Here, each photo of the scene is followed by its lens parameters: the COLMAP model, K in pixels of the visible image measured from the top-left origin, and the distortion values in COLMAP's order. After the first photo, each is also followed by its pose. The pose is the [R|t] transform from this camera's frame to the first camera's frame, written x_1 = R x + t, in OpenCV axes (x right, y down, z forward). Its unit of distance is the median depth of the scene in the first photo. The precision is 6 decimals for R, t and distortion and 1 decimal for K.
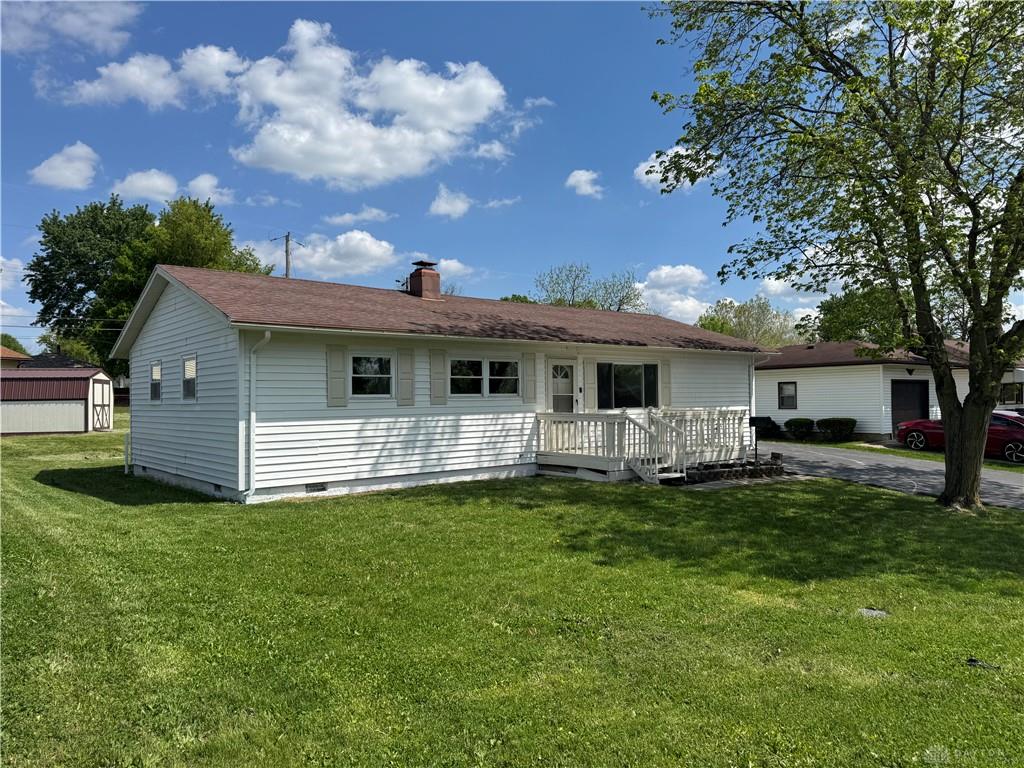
lens RADIAL K [[714.4, 0, 512.0], [0, 714.4, 384.0], [0, 0, 1]] dist [0.003399, -0.001125]
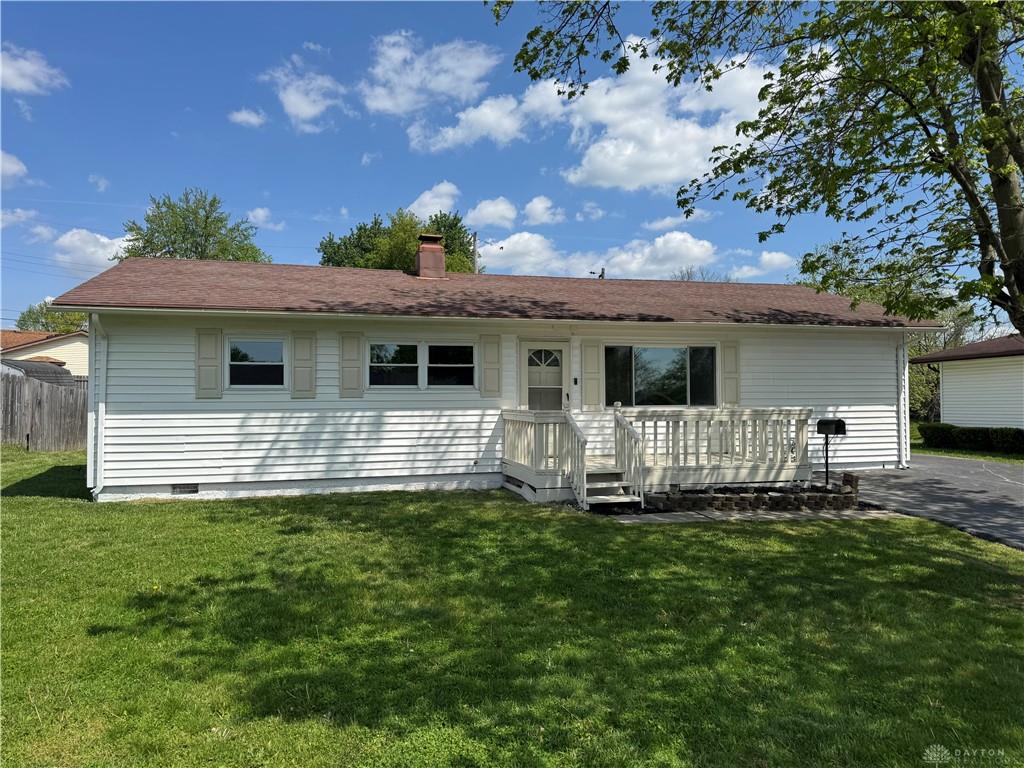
lens RADIAL K [[714.4, 0, 512.0], [0, 714.4, 384.0], [0, 0, 1]] dist [0.003399, -0.001125]
pose [[0.911980, -0.004899, -0.410205, 0.392325], [0.003824, 0.999987, -0.003441, 0.015562], [0.410217, 0.001569, 0.911987, 0.297713]]
